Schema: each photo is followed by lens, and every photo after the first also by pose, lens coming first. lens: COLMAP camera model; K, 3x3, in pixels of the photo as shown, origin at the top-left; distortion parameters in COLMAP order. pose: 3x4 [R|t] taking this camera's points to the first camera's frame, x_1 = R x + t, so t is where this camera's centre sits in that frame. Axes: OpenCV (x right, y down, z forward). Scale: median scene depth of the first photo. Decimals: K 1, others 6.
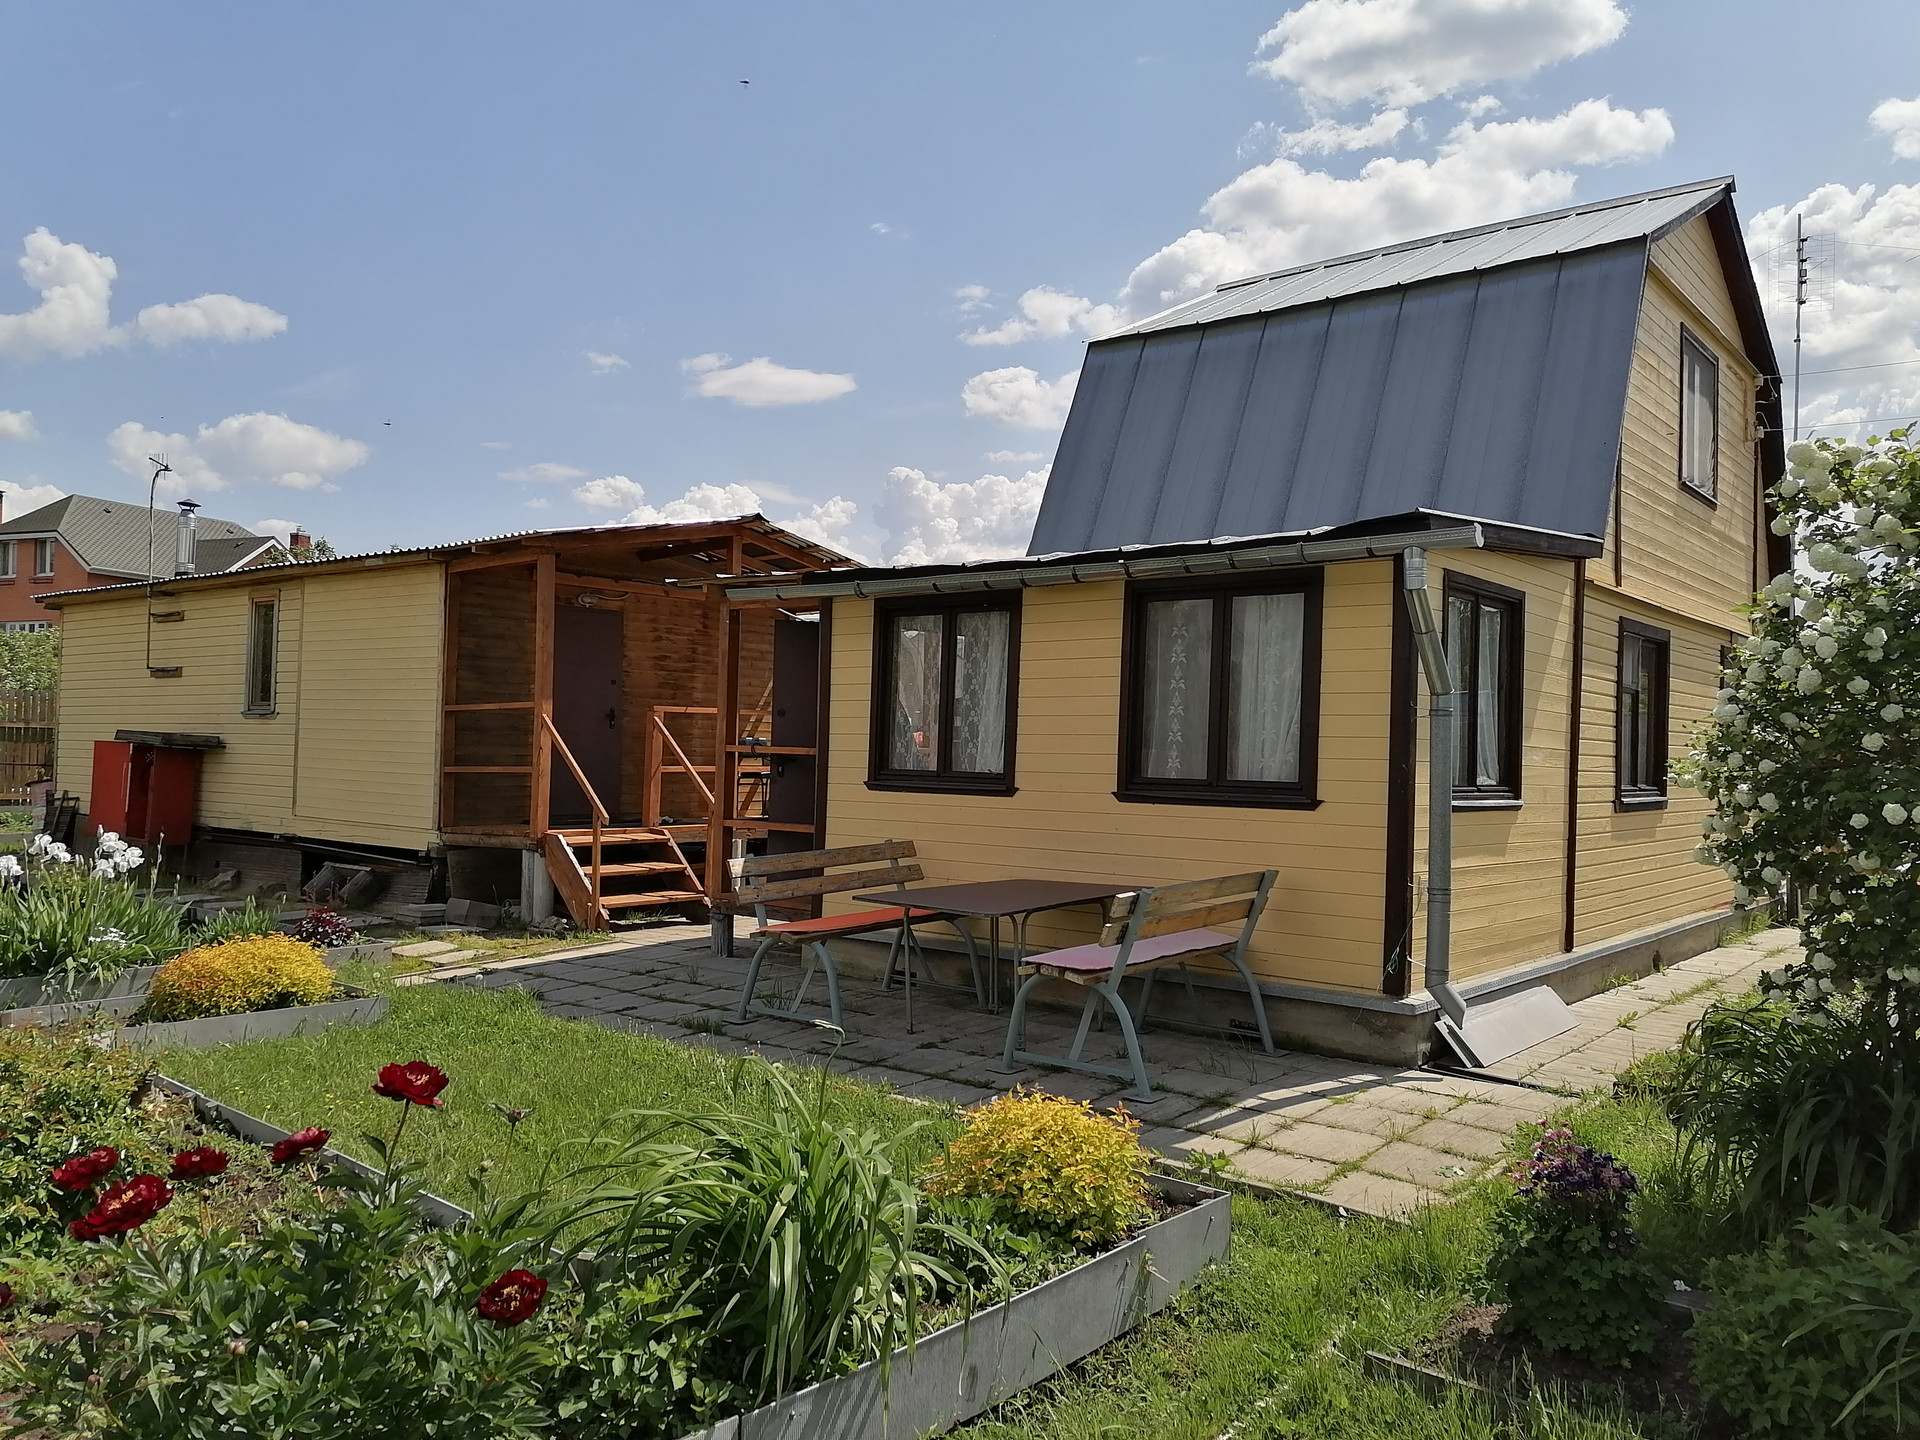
lens RADIAL K [[1477.0, 0, 960.0], [0, 1477.0, 720.0], [0, 0, 1]] dist [0.088842, -0.082097]
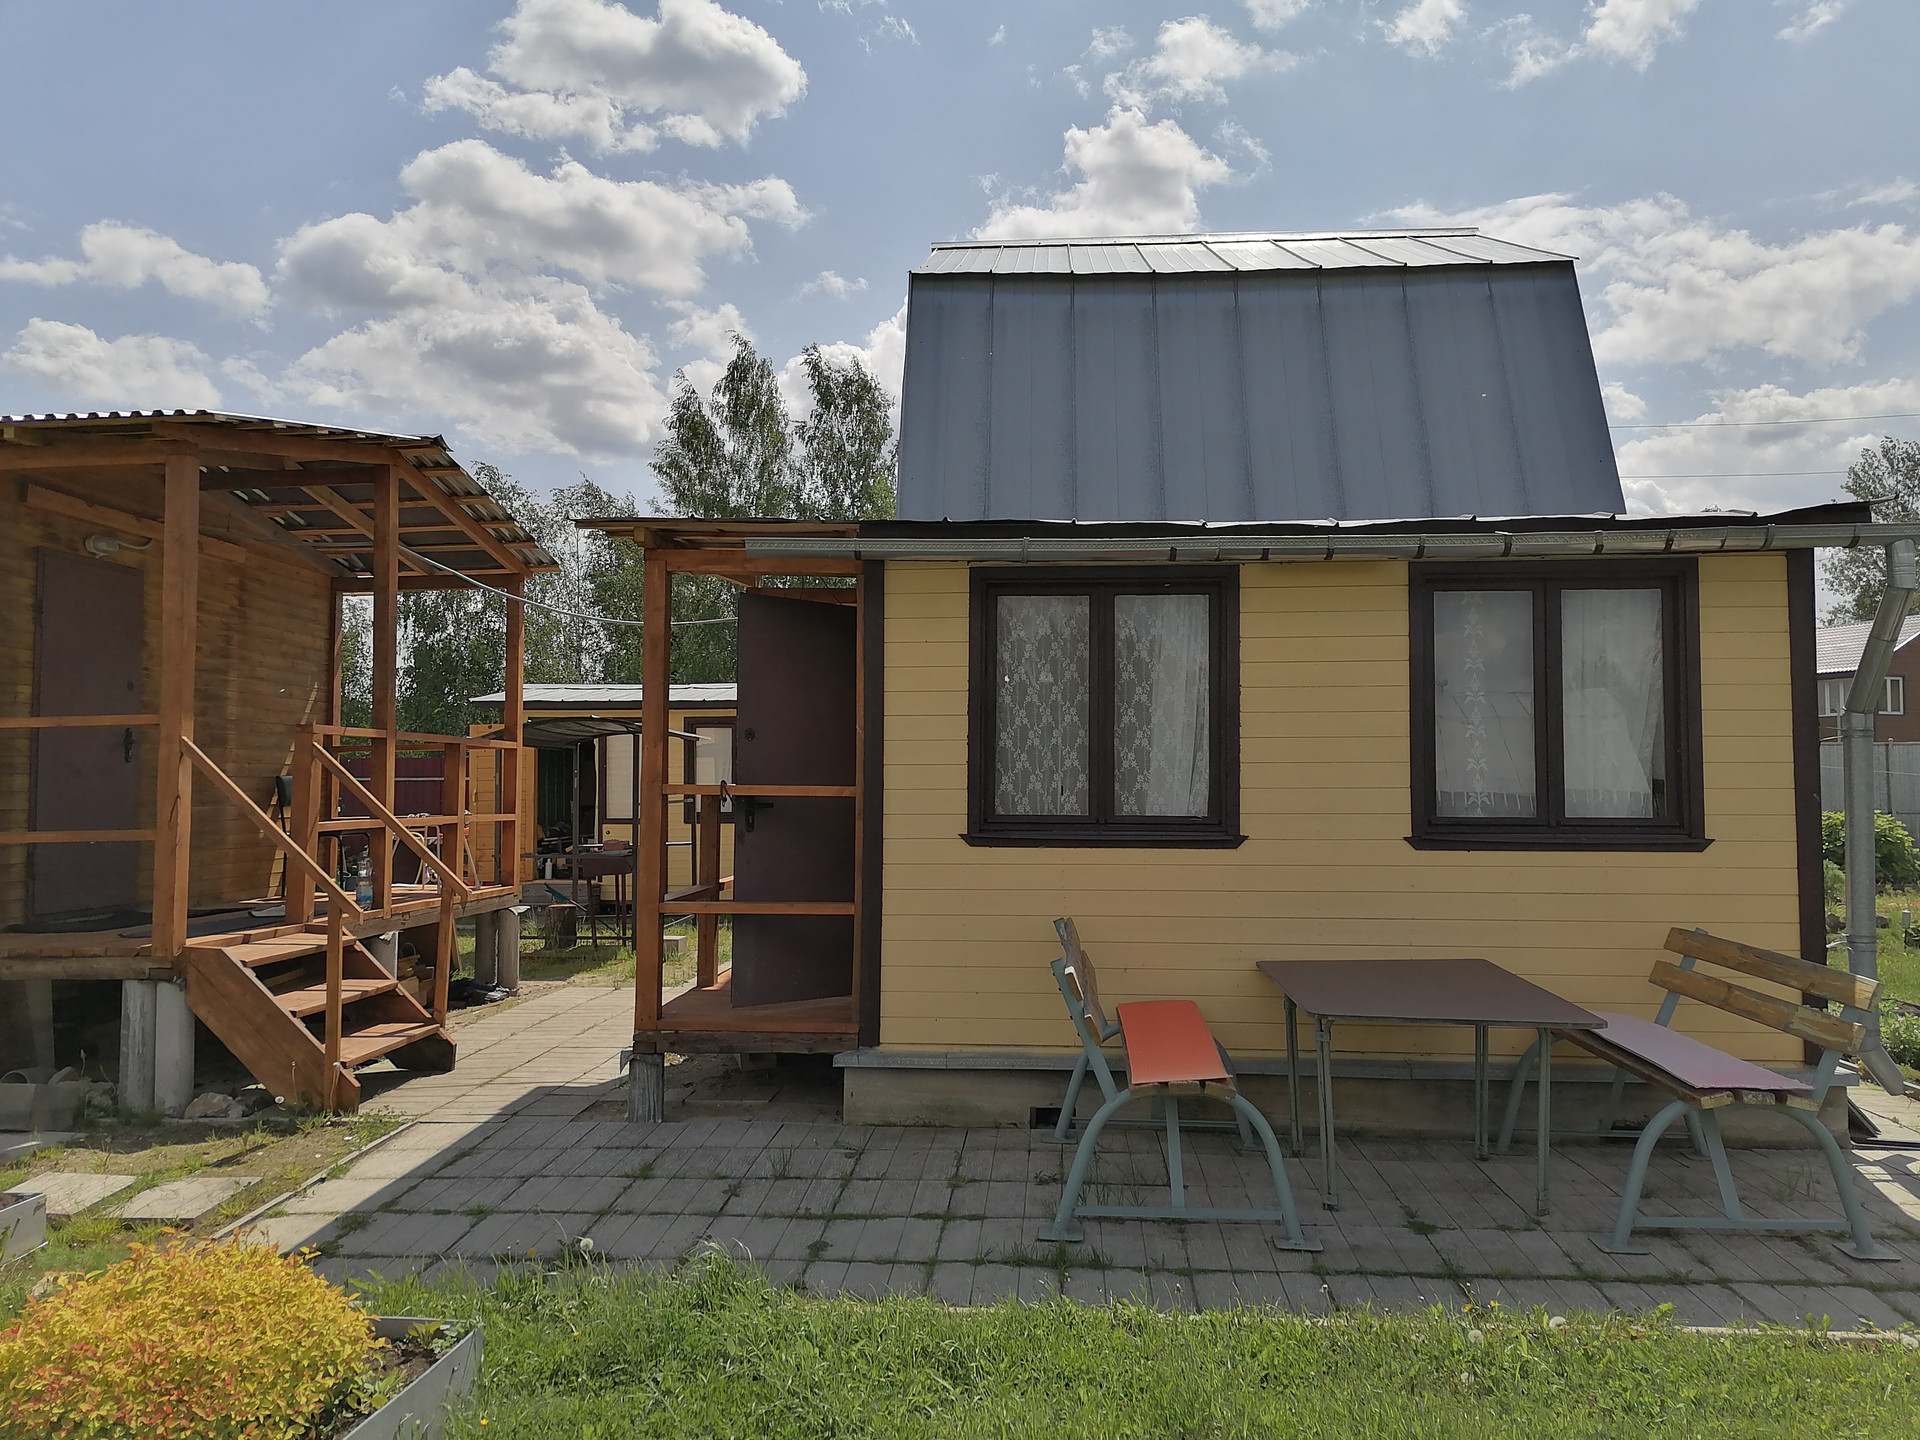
lens RADIAL K [[1477.0, 0, 960.0], [0, 1477.0, 720.0], [0, 0, 1]] dist [0.088842, -0.082097]
pose [[0.808307, 0.008427, 0.588701, -0.408552], [0.003379, 0.999815, -0.018953, 0.001589], [-0.588752, 0.017309, 0.808129, 0.389476]]
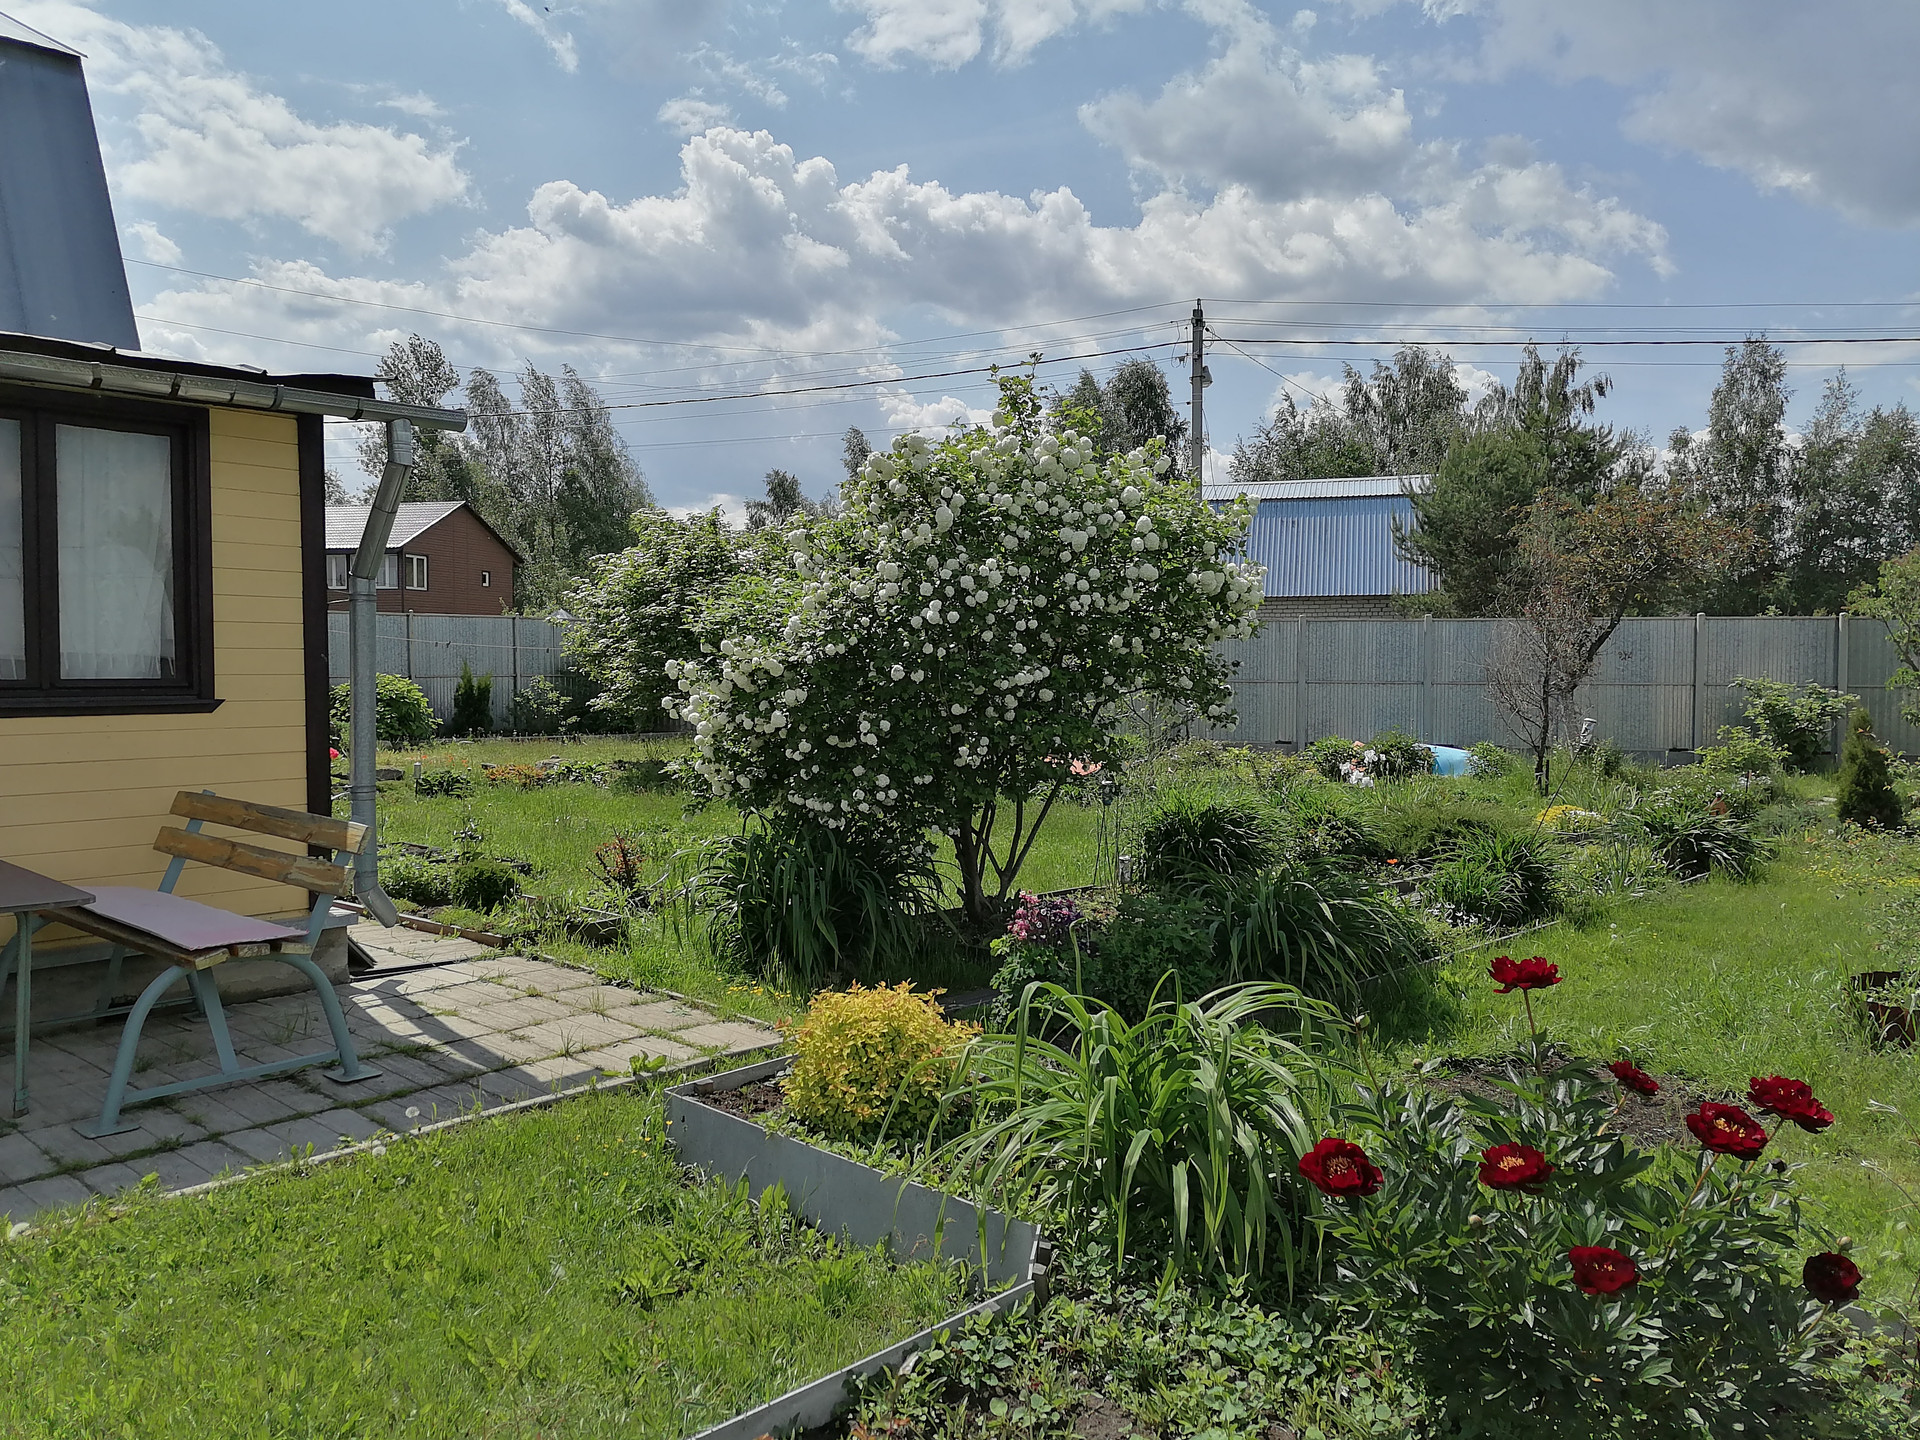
lens RADIAL K [[1477.0, 0, 960.0], [0, 1477.0, 720.0], [0, 0, 1]] dist [0.088842, -0.082097]
pose [[0.039213, -0.058863, 0.997496, -0.392381], [-0.021776, 0.997976, 0.059747, 0.005027], [-0.998994, -0.024065, 0.037852, 0.385650]]
